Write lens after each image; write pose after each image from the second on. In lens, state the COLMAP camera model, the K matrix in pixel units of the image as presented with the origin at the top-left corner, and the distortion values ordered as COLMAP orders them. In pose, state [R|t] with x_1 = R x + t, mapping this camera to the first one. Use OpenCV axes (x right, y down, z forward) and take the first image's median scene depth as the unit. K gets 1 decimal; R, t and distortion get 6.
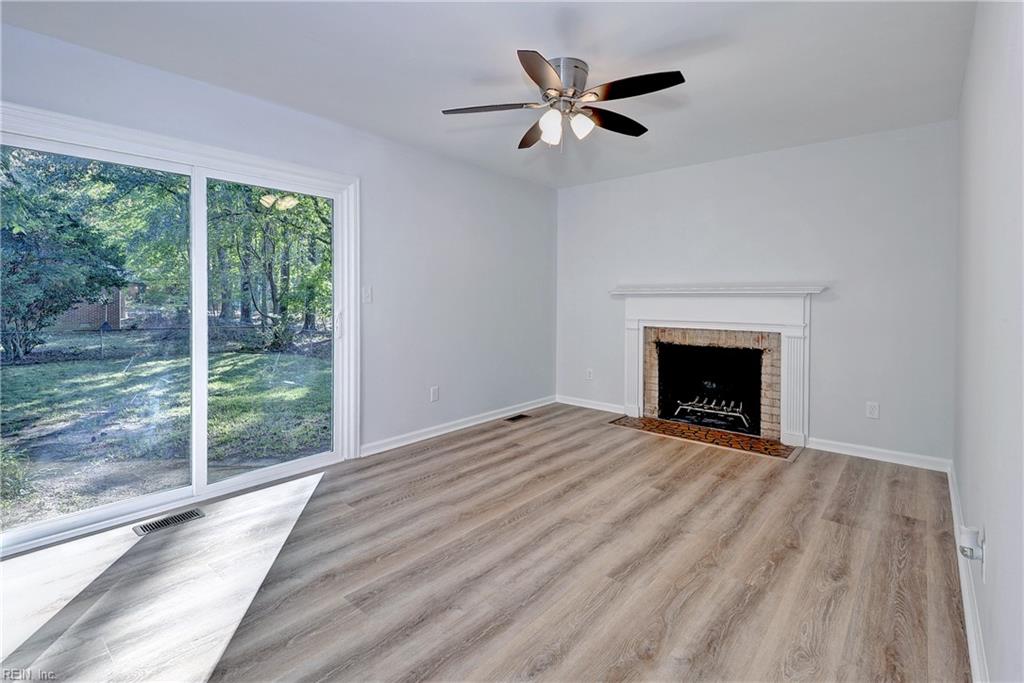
lens RADIAL K [[487.0, 0, 511.5], [0, 487.0, 300.4], [0, 0, 1]] dist [0.007864, -0.002775]
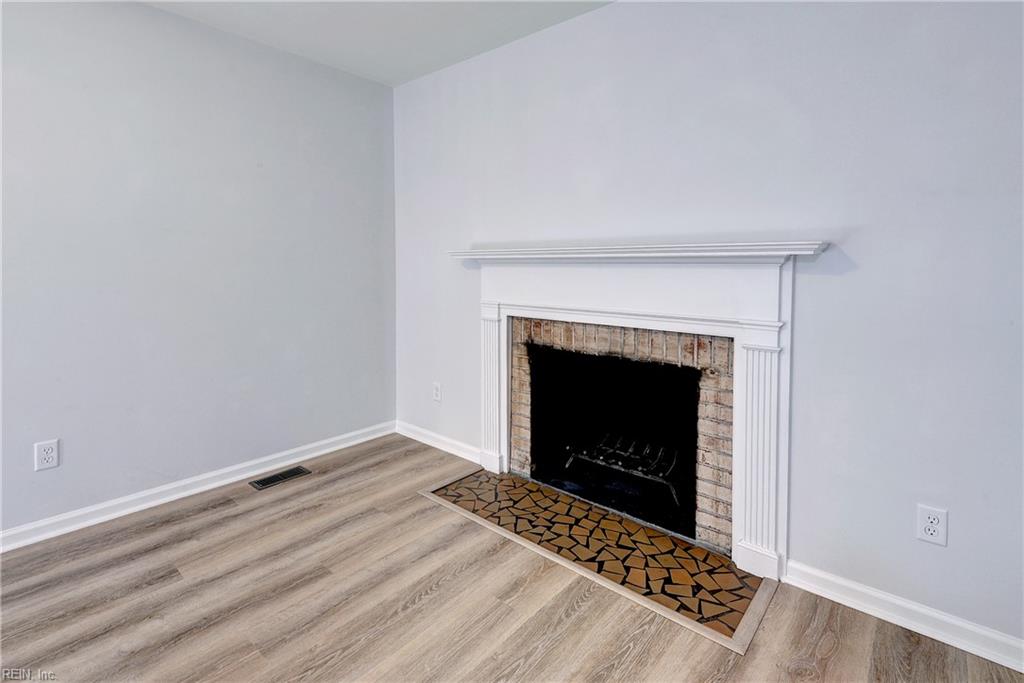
lens RADIAL K [[487.0, 0, 512.6], [0, 487.0, 271.3], [0, 0, 1]] dist [0.007864, -0.002775]
pose [[0.999906, 0.000799, -0.013706, 0.313967], [-0.000684, 0.999965, 0.008397, -0.003444], [0.013713, -0.008387, 0.999871, 0.474787]]
